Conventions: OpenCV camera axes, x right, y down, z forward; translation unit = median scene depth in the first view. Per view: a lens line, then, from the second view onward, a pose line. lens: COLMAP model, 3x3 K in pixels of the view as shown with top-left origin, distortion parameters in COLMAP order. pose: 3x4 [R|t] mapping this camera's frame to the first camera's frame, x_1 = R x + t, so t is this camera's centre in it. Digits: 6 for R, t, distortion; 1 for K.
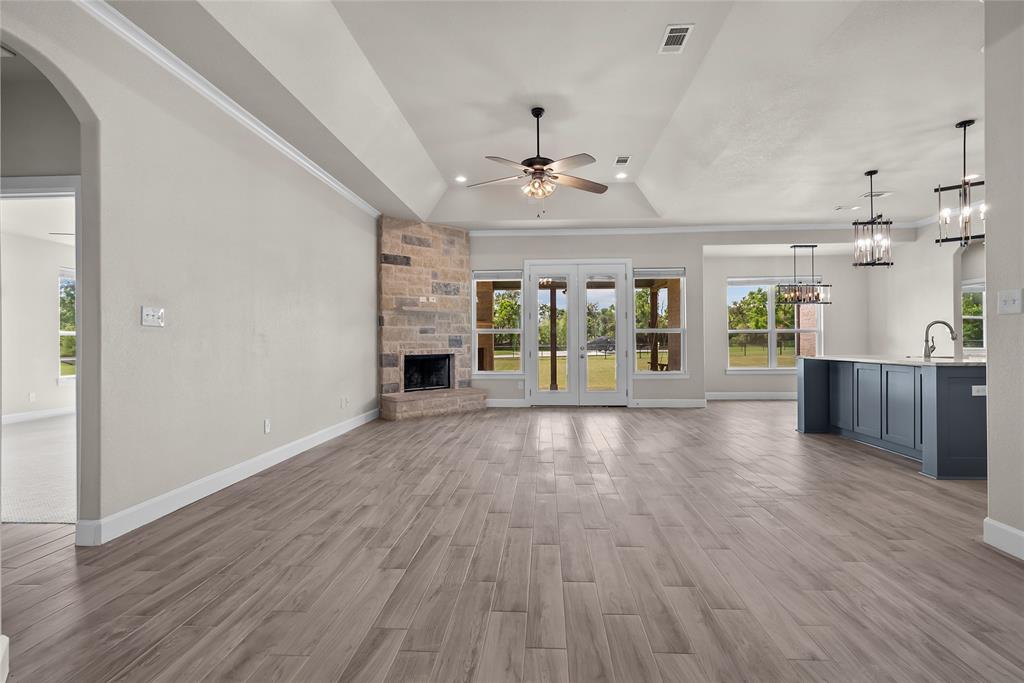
lens RADIAL K [[480.4, 0, 509.5], [0, 480.4, 342.7], [0, 0, 1]] dist [-0.001203, 0.000081]
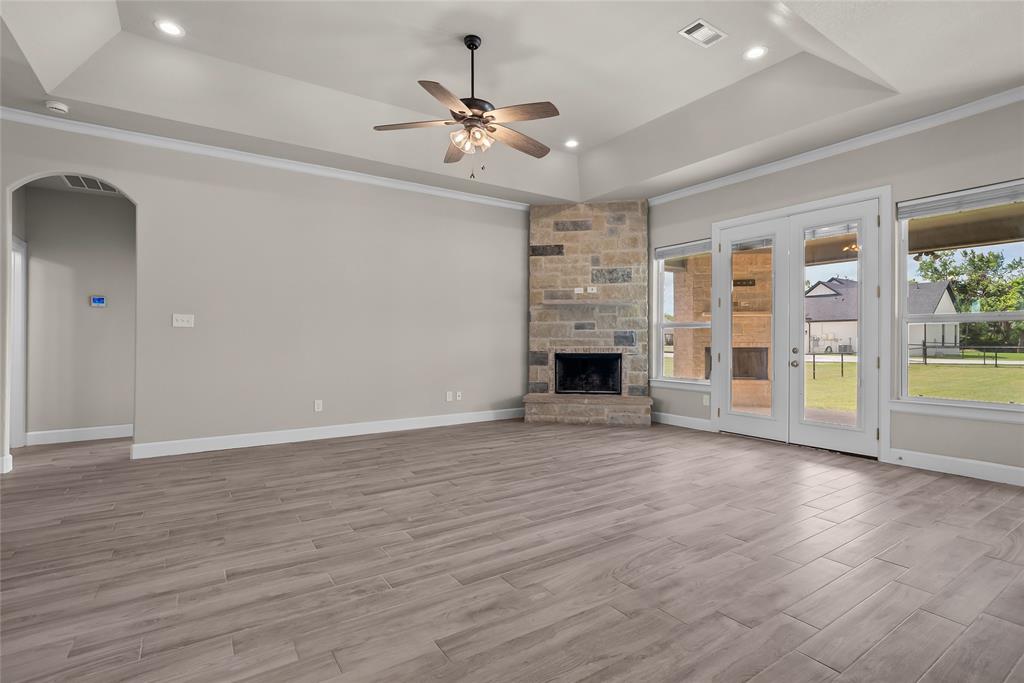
lens RADIAL K [[488.7, 0, 518.2], [0, 488.7, 341.7], [0, 0, 1]] dist [-0.002074, -0.000416]
pose [[0.616382, 0.009761, -0.787387, 0.462224], [-0.006602, 0.999952, 0.007229, -0.002095], [0.787420, 0.000742, 0.616417, 0.363627]]
